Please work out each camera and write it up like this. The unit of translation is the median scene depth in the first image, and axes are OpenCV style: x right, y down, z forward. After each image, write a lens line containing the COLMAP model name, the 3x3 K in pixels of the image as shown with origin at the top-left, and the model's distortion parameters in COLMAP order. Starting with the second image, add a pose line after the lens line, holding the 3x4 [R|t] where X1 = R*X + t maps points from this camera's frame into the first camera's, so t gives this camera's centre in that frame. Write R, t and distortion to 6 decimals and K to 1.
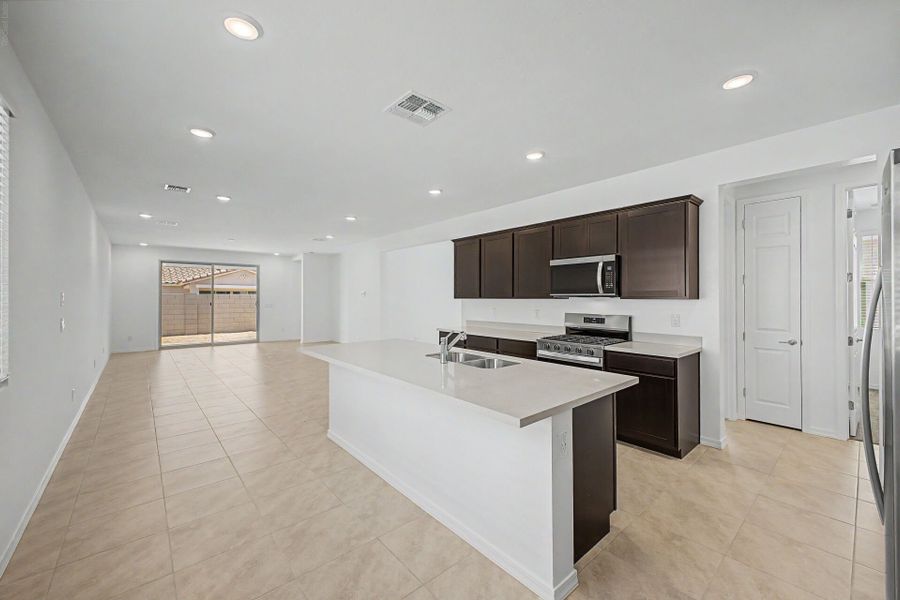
lens RADIAL K [[359.0, 0, 450.1], [0, 359.0, 300.4], [0, 0, 1]] dist [0.017832, 0.000288]
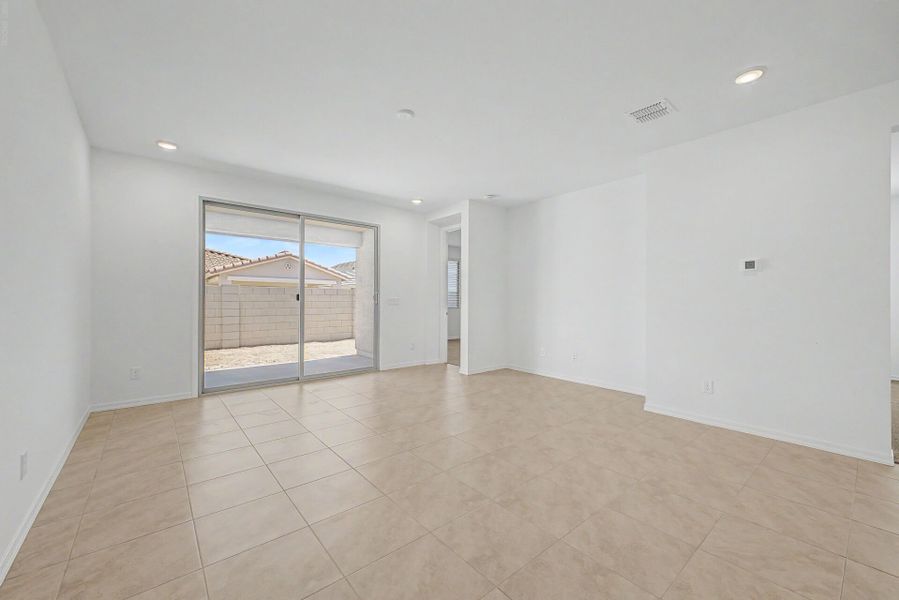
lens RADIAL K [[358.6, 0, 449.9], [0, 358.6, 299.9], [0, 0, 1]] dist [0.017832, 0.000288]
pose [[0.999848, -0.003939, -0.017013, -0.413074], [0.003929, 0.999992, -0.000651, 0.012390], [0.017016, 0.000584, 0.999855, 0.475666]]
